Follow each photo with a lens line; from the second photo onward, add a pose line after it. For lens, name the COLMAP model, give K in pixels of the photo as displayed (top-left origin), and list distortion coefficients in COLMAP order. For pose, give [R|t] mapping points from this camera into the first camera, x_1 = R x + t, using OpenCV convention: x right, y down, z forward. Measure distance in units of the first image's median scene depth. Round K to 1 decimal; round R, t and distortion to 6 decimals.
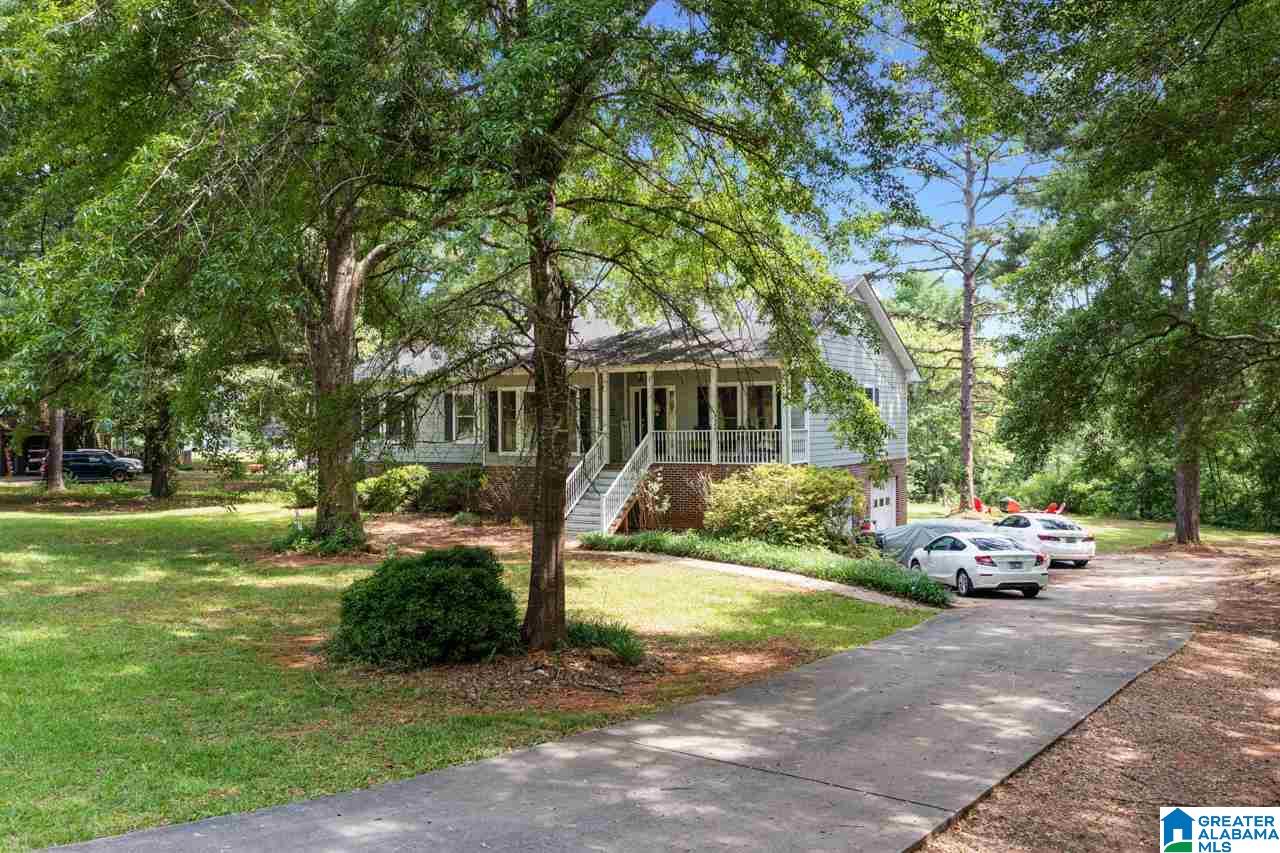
lens RADIAL K [[1036.3, 0, 640.0], [0, 1036.3, 426.5], [0, 0, 1]] dist [-0.006449, -0.004100]
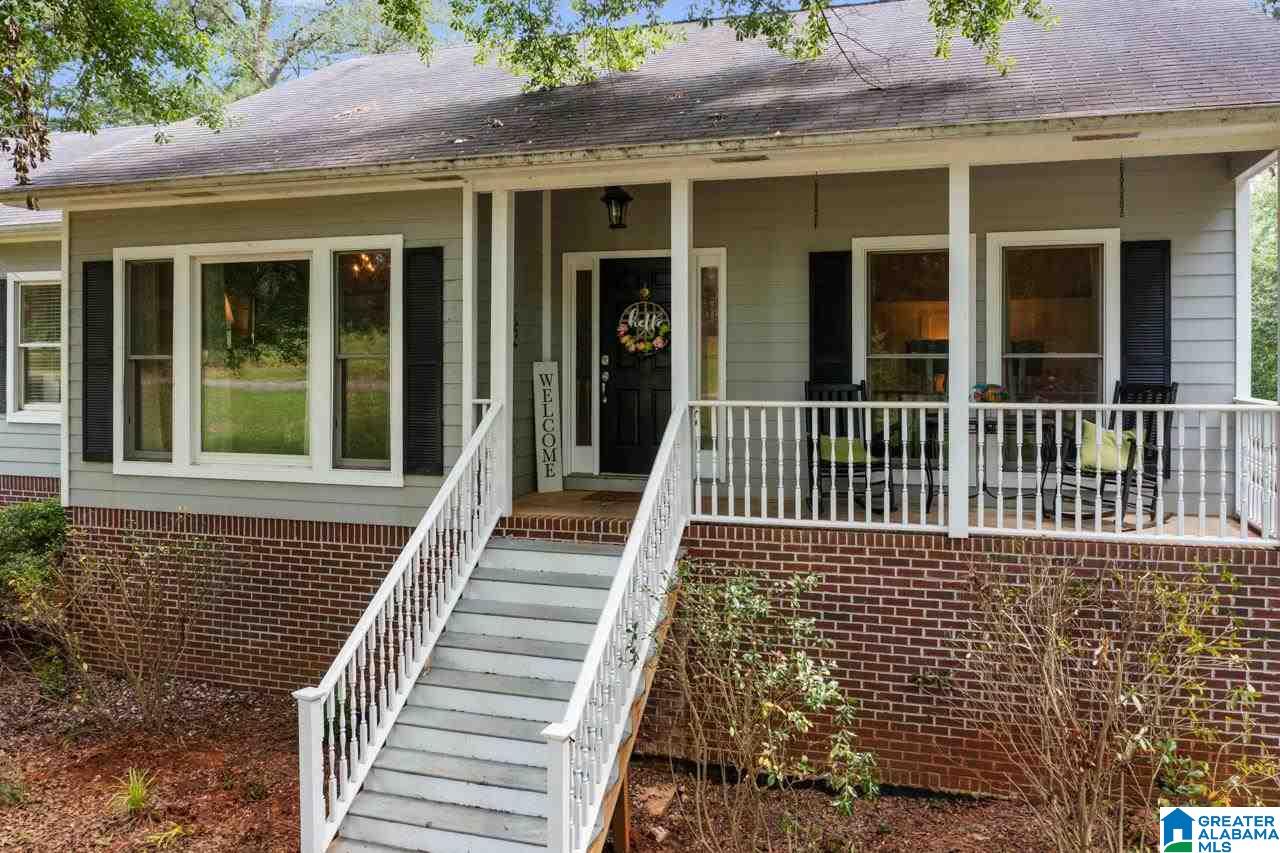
lens RADIAL K [[1036.3, 0, 640.0], [0, 1036.3, 426.5], [0, 0, 1]] dist [-0.006449, -0.004100]
pose [[0.971147, 0.008615, 0.238328, -0.061600], [-0.015833, 0.999471, 0.028391, 0.003262], [-0.237957, -0.031345, 0.970770, 0.695167]]
